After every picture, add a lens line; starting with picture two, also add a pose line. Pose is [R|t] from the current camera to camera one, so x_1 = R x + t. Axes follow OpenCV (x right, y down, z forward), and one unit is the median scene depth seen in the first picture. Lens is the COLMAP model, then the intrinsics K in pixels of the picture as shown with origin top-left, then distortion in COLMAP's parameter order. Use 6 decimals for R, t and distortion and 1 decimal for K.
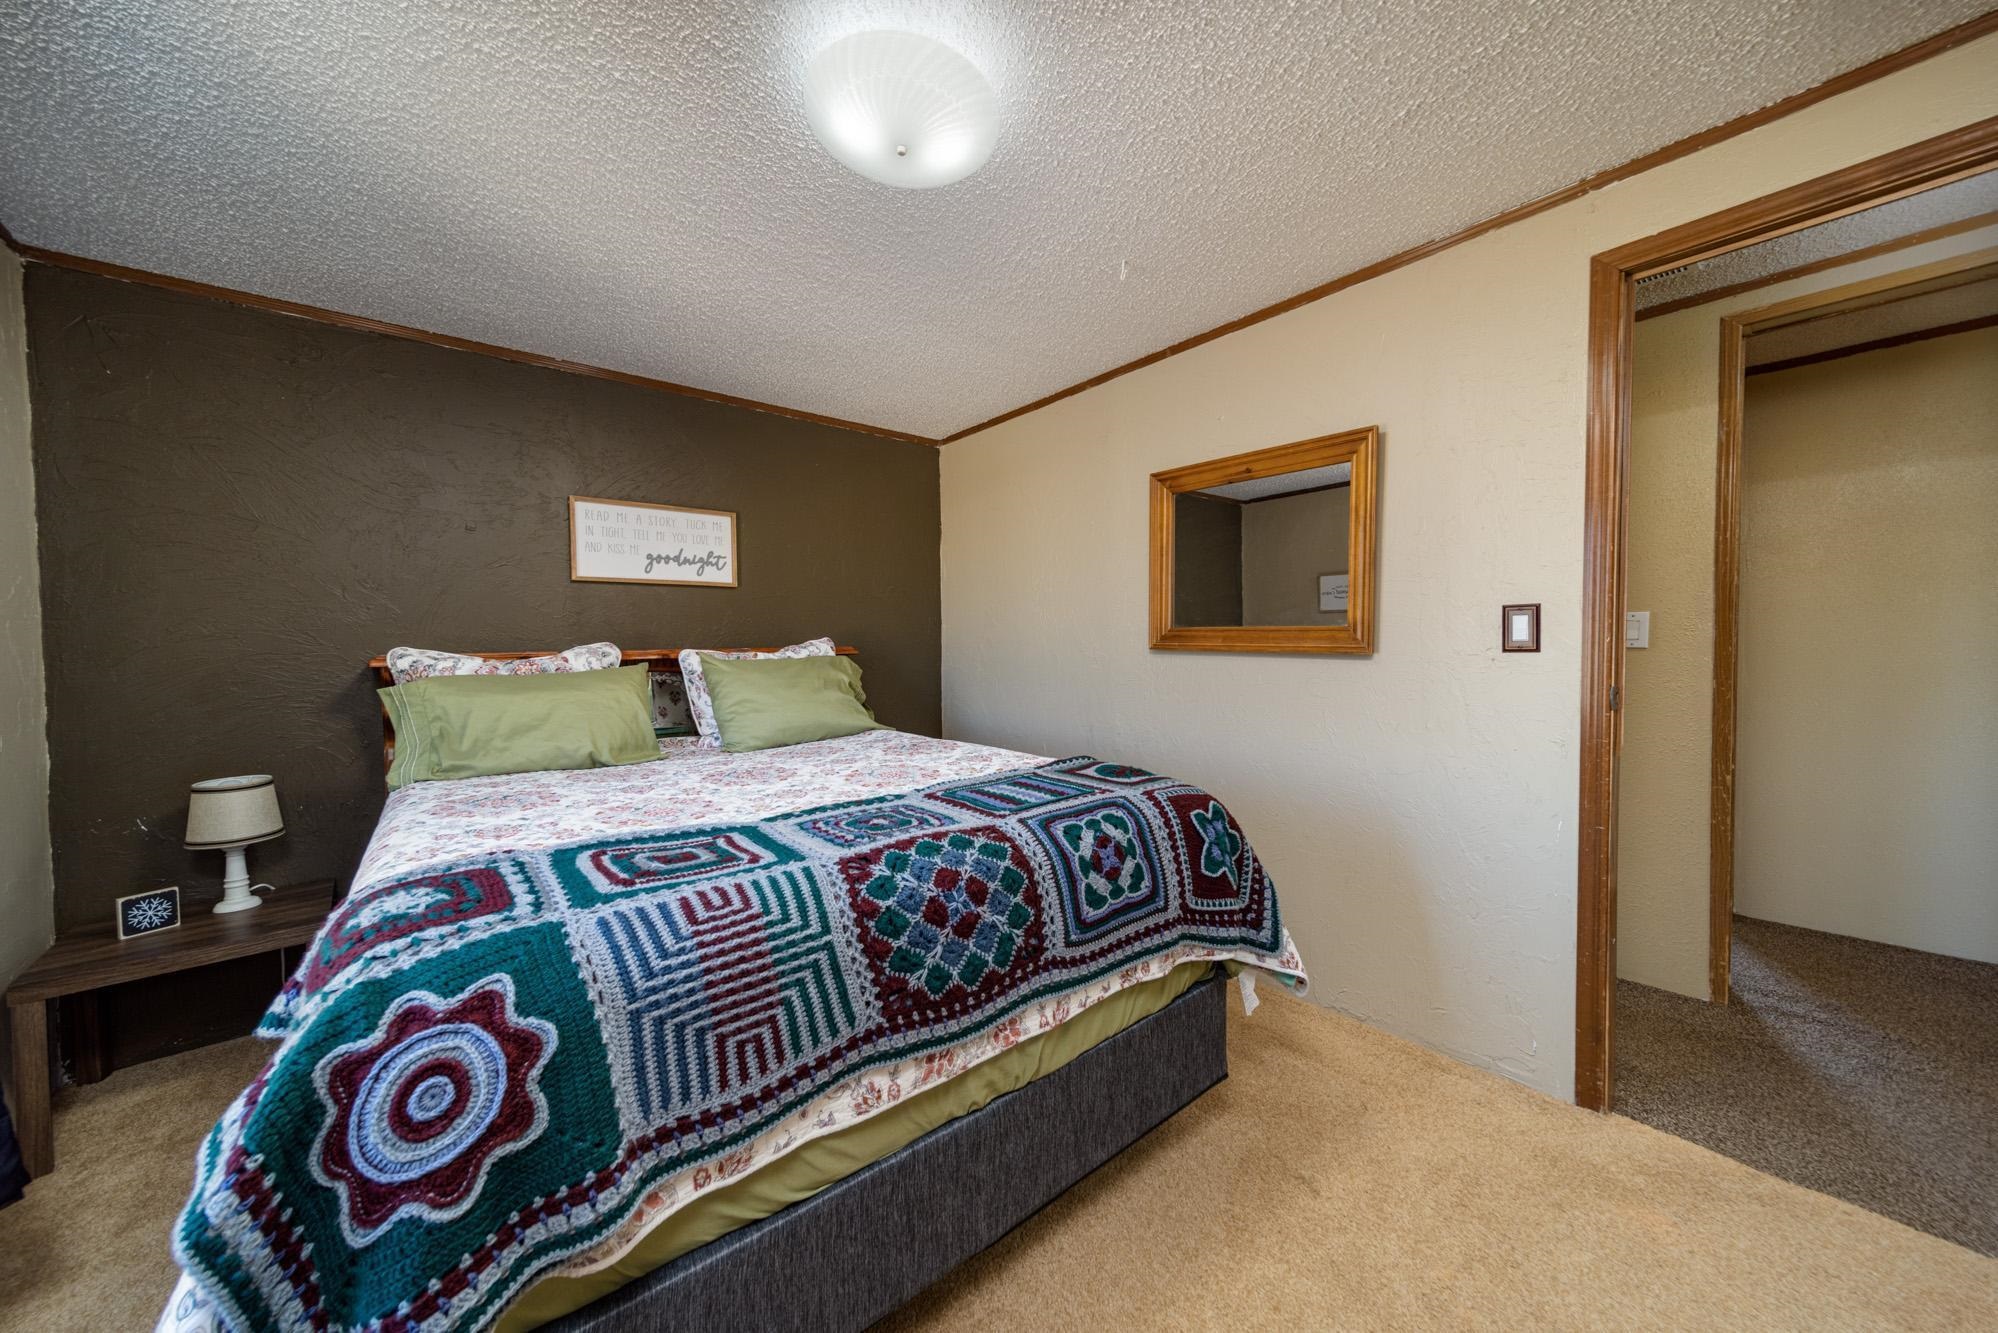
lens RADIAL K [[706.8, 0, 1000.0], [0, 706.8, 666.8], [0, 0, 1]] dist [0.008757, -0.000226]
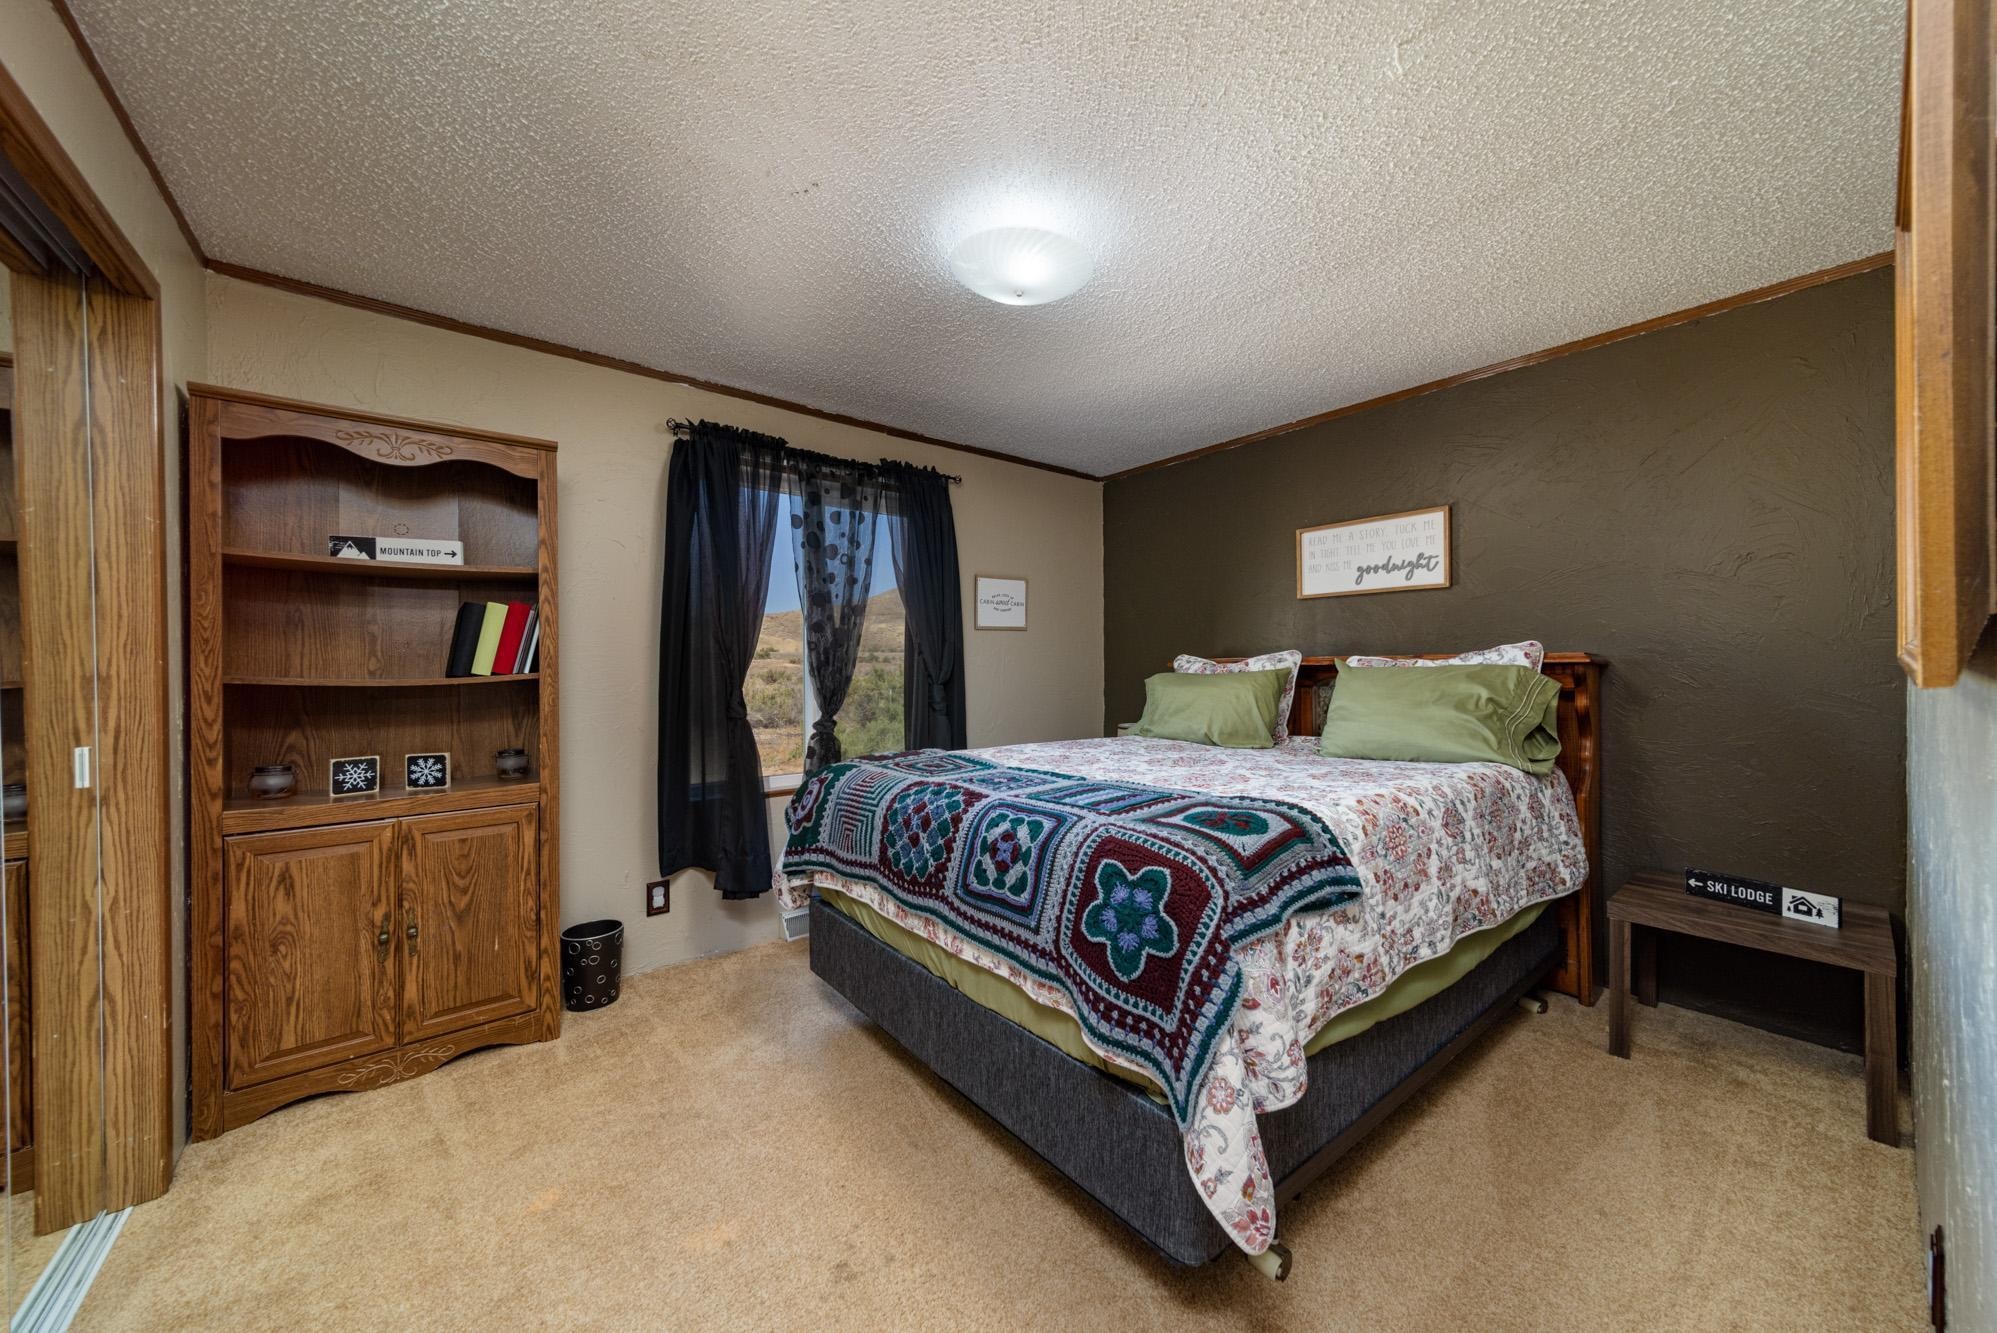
lens RADIAL K [[706.5, 0, 992.4], [0, 706.5, 663.6], [0, 0, 1]] dist [0.008757, -0.000226]
pose [[-0.015817, 0.015687, -0.999752, 1.214641], [-0.019666, 0.999679, 0.015997, -0.039472], [0.999681, 0.019914, -0.015503, 0.963744]]
